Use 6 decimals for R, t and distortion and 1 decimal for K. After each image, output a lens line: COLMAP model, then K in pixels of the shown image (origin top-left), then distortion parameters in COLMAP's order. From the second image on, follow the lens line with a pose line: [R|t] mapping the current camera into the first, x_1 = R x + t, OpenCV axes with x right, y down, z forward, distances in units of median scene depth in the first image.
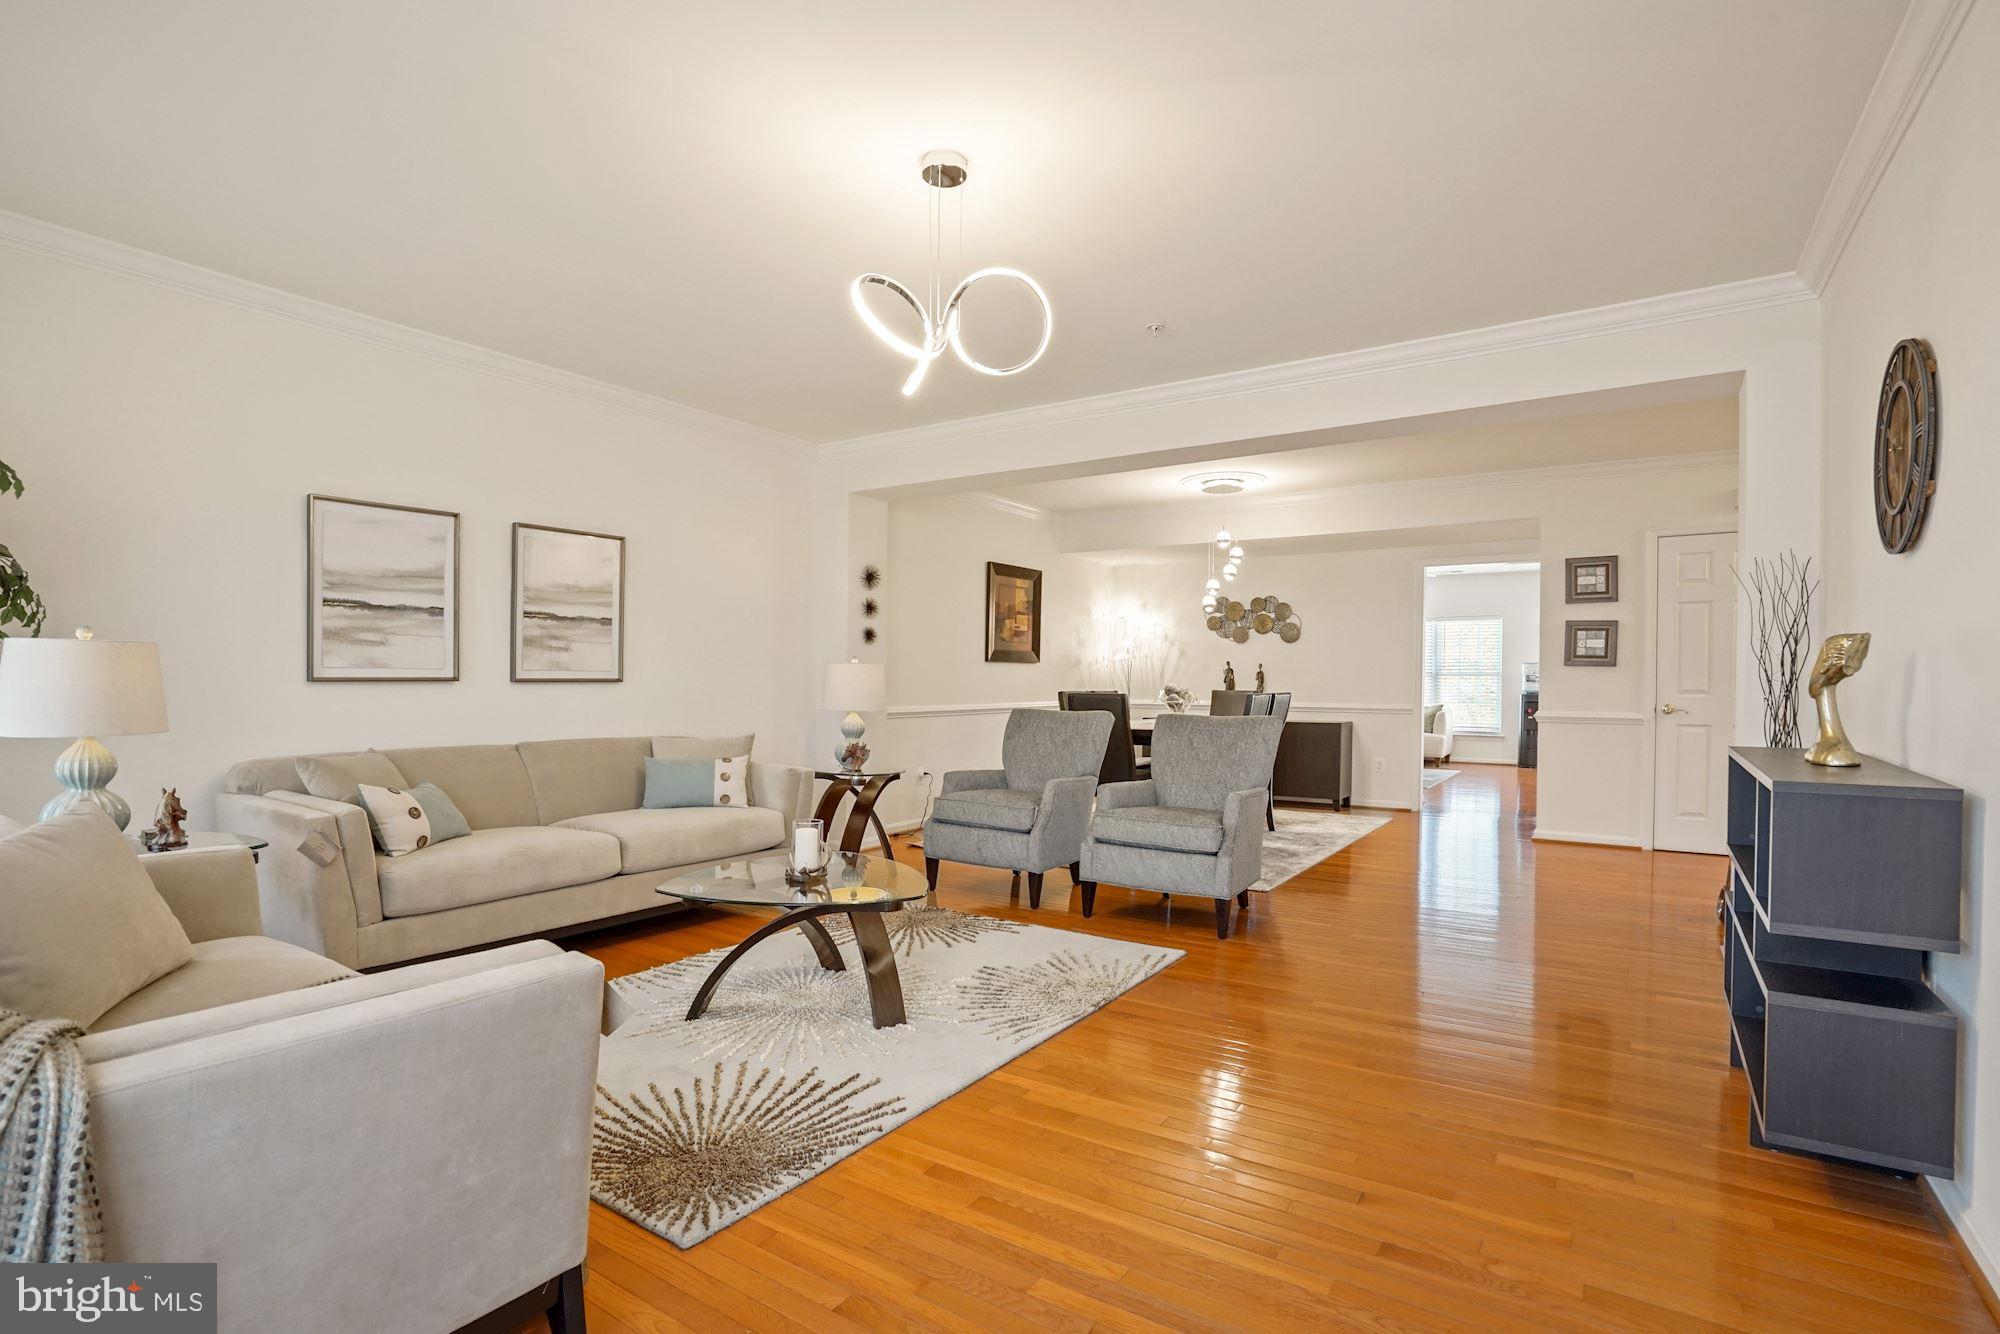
lens RADIAL K [[963.9, 0, 997.6], [0, 963.9, 686.4], [0, 0, 1]] dist [-0.056157, 0.026813]
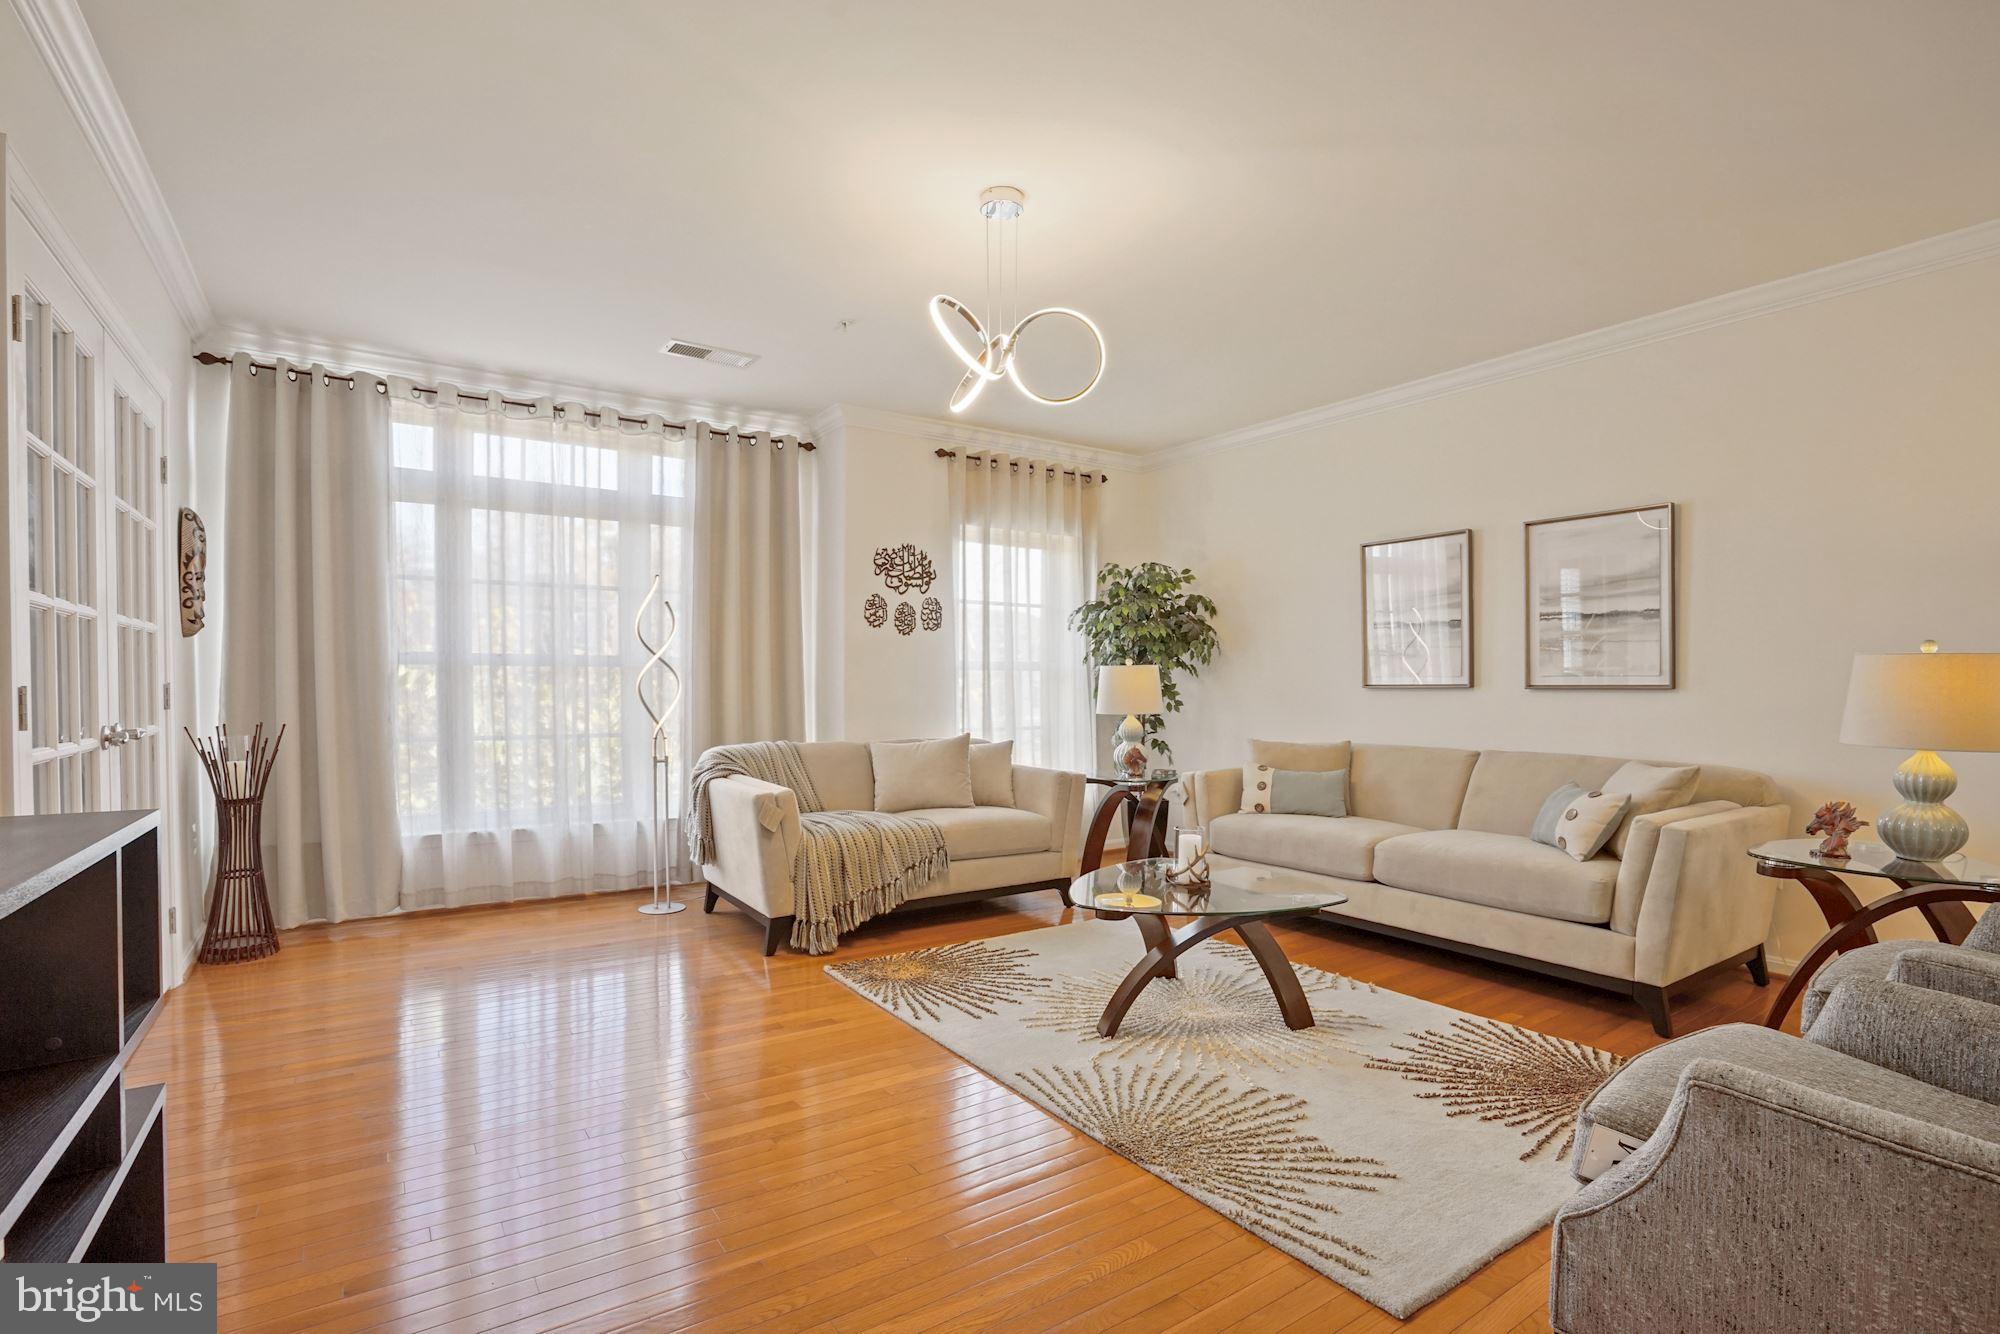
lens RADIAL K [[963.9, 0, 997.6], [0, 963.9, 686.4], [0, 0, 1]] dist [-0.056157, 0.026813]
pose [[-0.381012, -0.002706, -0.924566, 0.565966], [-0.008337, 0.999965, 0.000509, -0.003080], [0.924533, 0.007902, -0.381021, 0.852173]]
